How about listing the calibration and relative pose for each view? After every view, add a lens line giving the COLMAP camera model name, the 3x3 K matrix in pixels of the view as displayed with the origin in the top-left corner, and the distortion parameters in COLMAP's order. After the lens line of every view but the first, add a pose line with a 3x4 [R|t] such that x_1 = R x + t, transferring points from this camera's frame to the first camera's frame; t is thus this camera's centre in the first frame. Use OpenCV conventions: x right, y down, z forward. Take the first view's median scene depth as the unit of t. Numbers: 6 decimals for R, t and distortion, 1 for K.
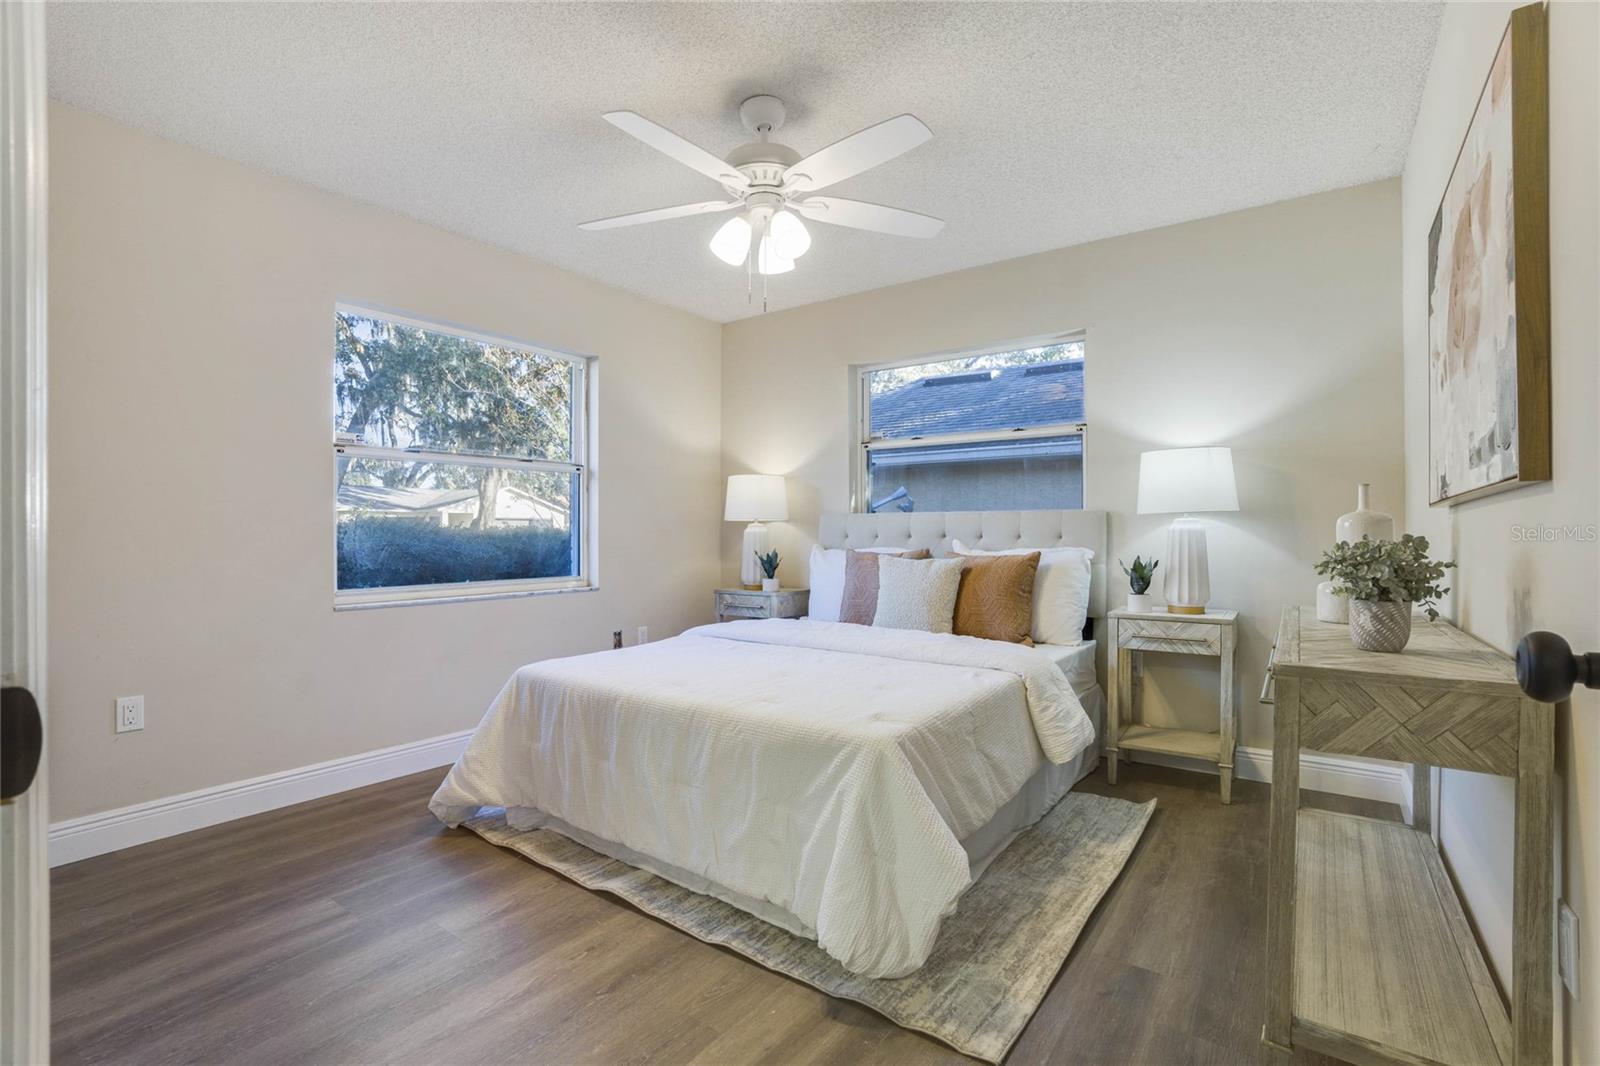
lens RADIAL K [[730.8, 0, 800.0], [0, 730.8, 533.0], [0, 0, 1]] dist [-0.057555, 0.023295]
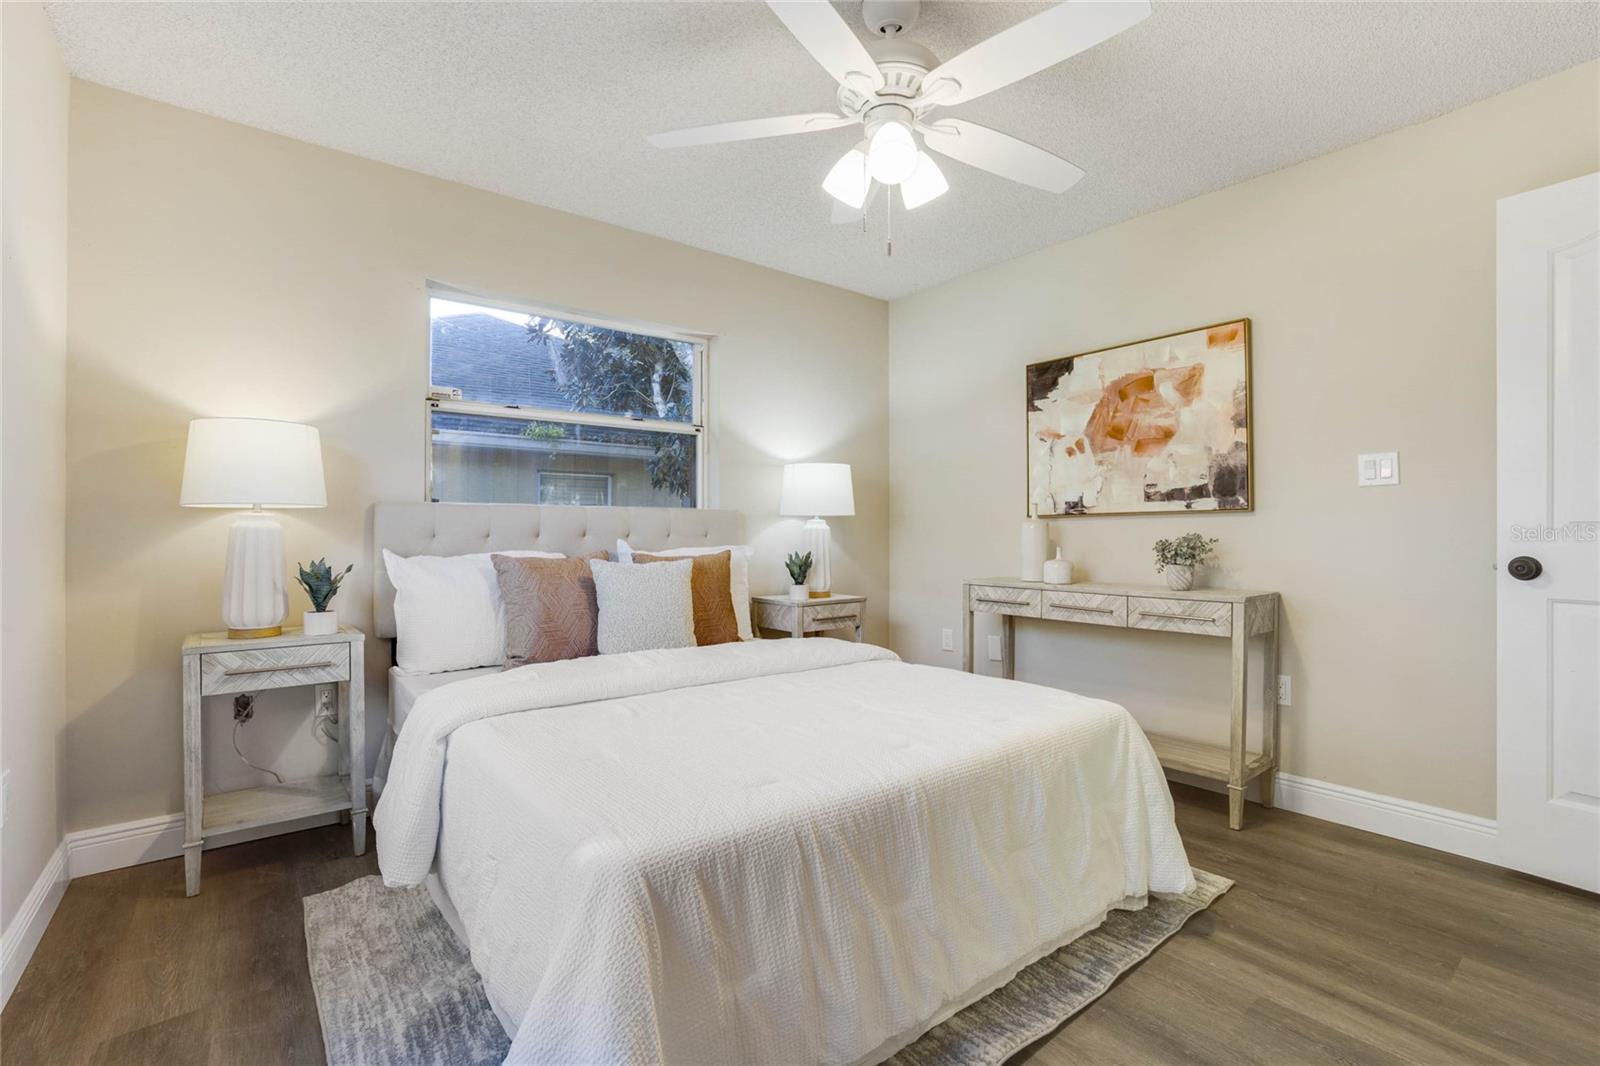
lens RADIAL K [[730.8, 0, 800.0], [0, 730.8, 533.0], [0, 0, 1]] dist [-0.057555, 0.023295]
pose [[0.250870, 0.004186, 0.968012, -0.667325], [0.002055, 0.999986, -0.004856, 0.007676], [-0.968019, 0.003207, 0.250857, 0.712845]]
